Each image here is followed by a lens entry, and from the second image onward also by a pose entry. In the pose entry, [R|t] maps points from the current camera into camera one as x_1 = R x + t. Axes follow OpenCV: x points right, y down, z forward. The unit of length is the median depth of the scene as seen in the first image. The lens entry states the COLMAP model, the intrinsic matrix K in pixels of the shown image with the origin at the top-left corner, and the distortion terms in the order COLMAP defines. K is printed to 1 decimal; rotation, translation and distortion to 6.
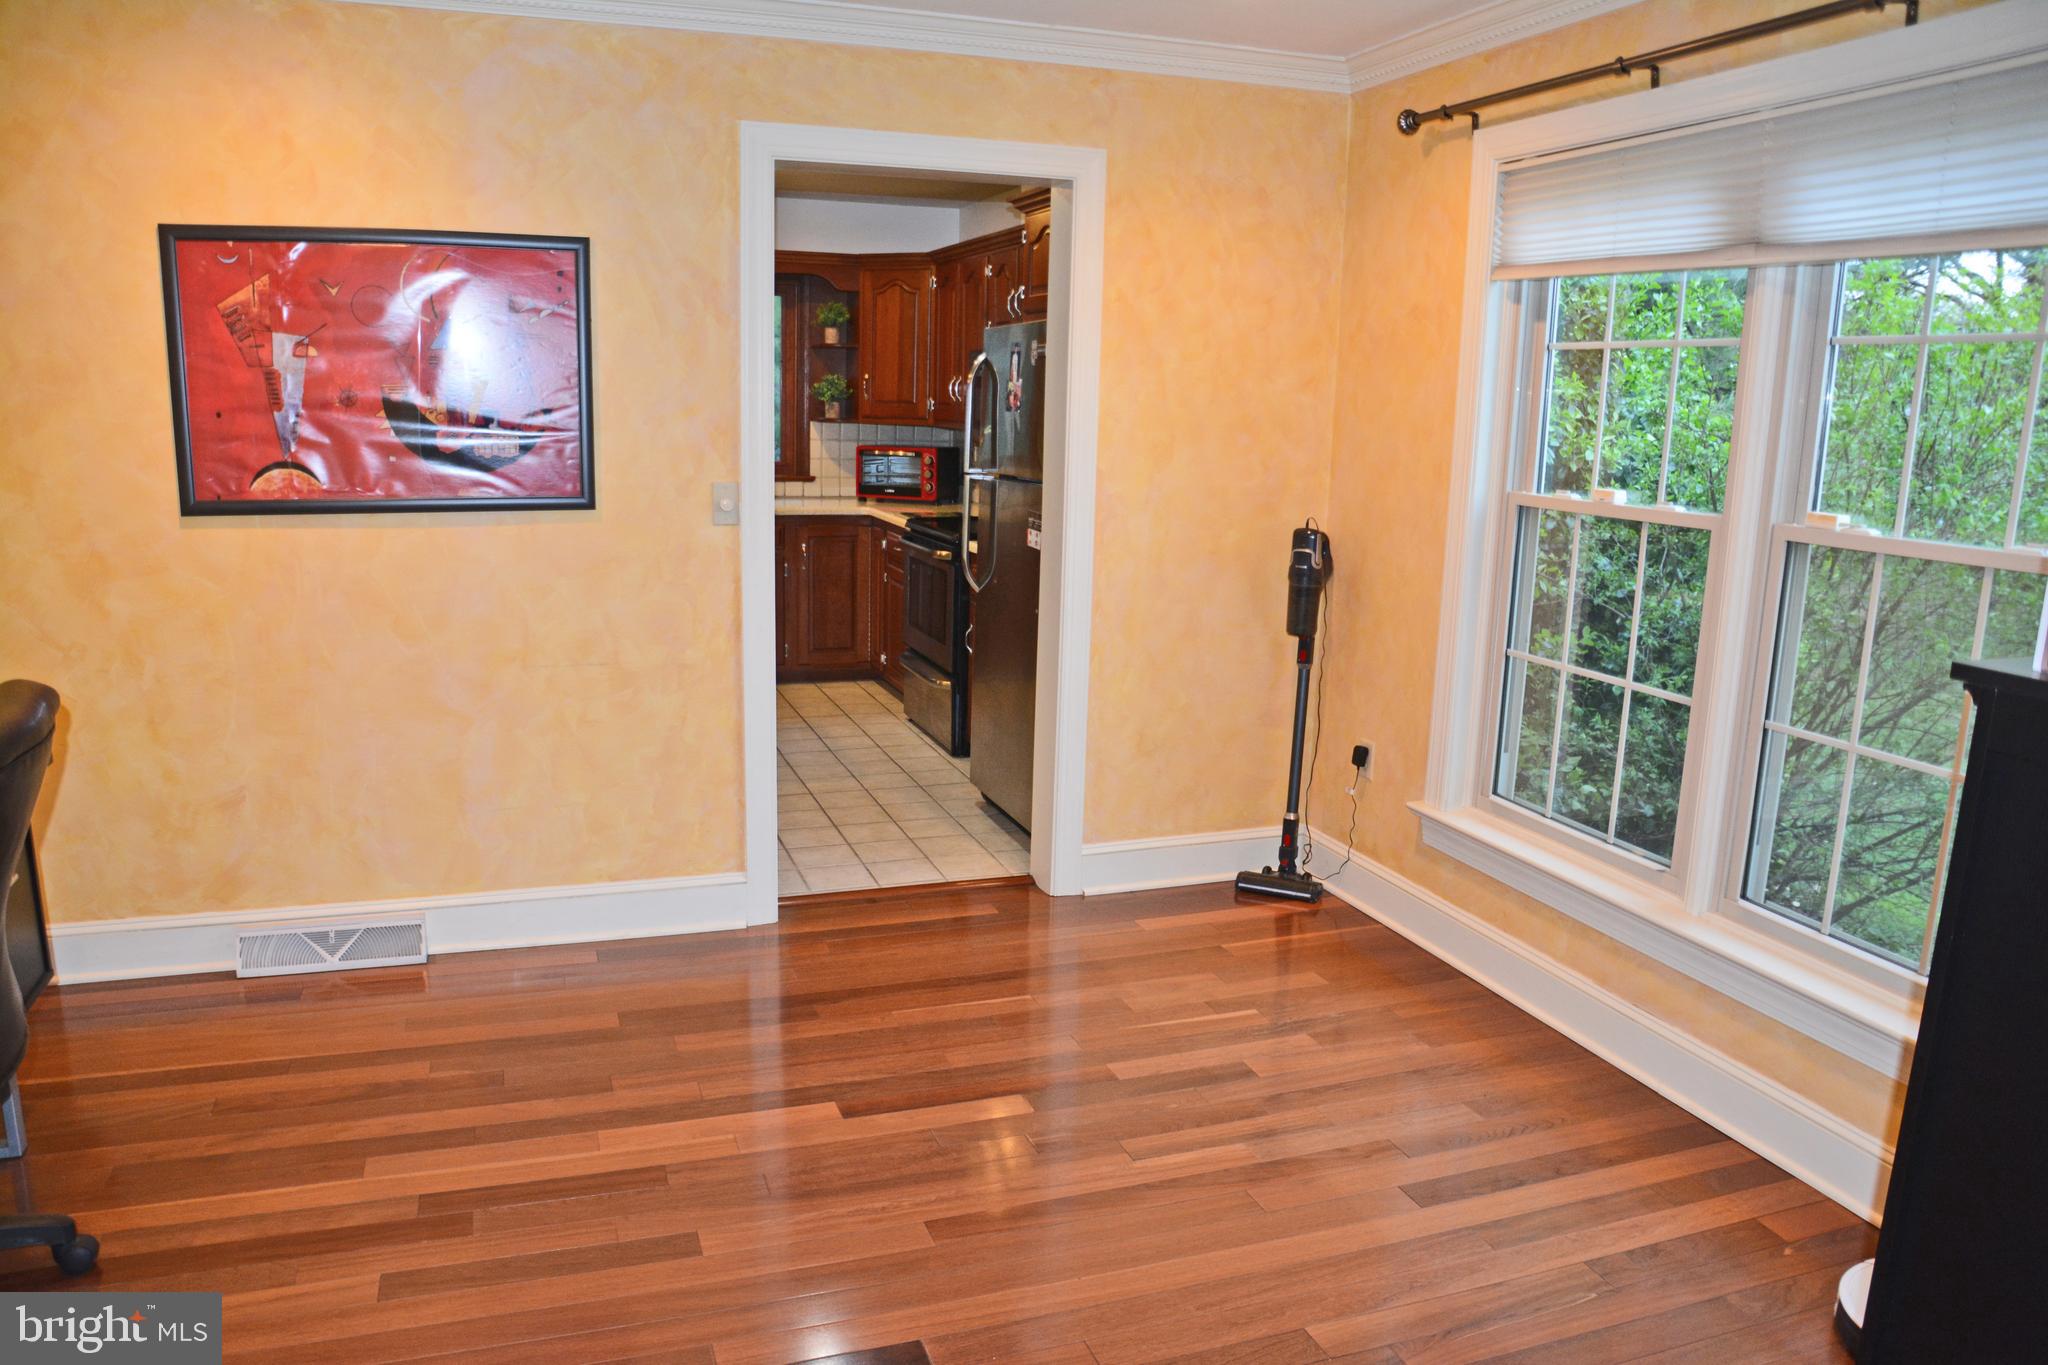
lens RADIAL K [[1445.4, 0, 1019.0], [0, 1445.4, 682.6], [0, 0, 1]] dist [-0.117329, 0.063346]
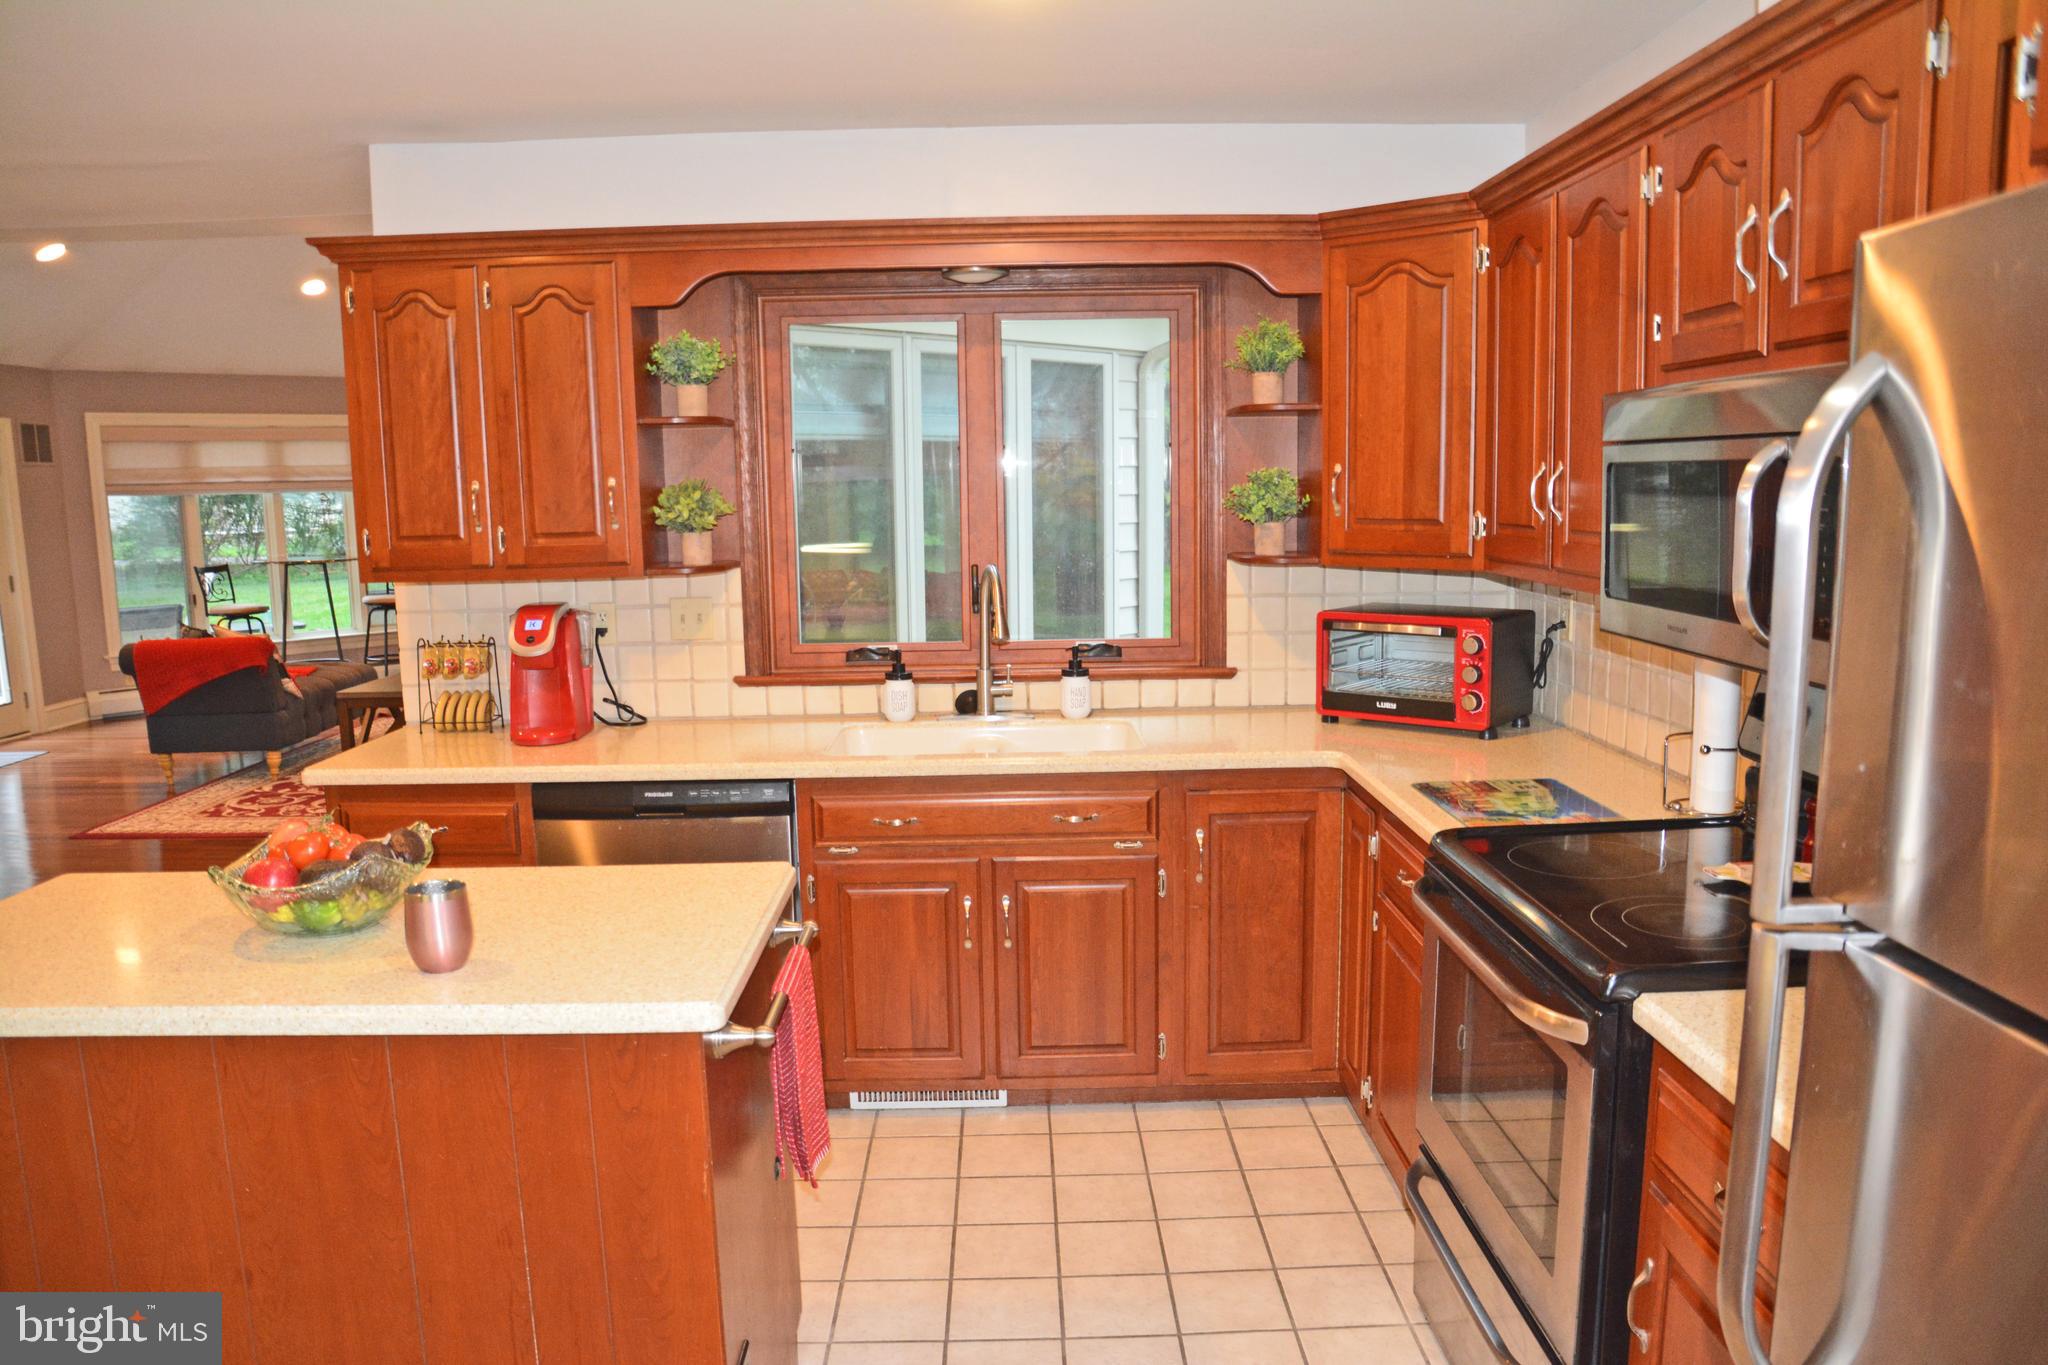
lens RADIAL K [[1445.4, 0, 1039.2], [0, 1445.4, 693.6], [0, 0, 1]] dist [-0.117329, 0.063346]
pose [[0.948276, 0.004496, -0.317416, -0.048536], [-0.020388, 0.998698, -0.046764, -0.113970], [0.316792, 0.050817, 0.947133, 0.519904]]
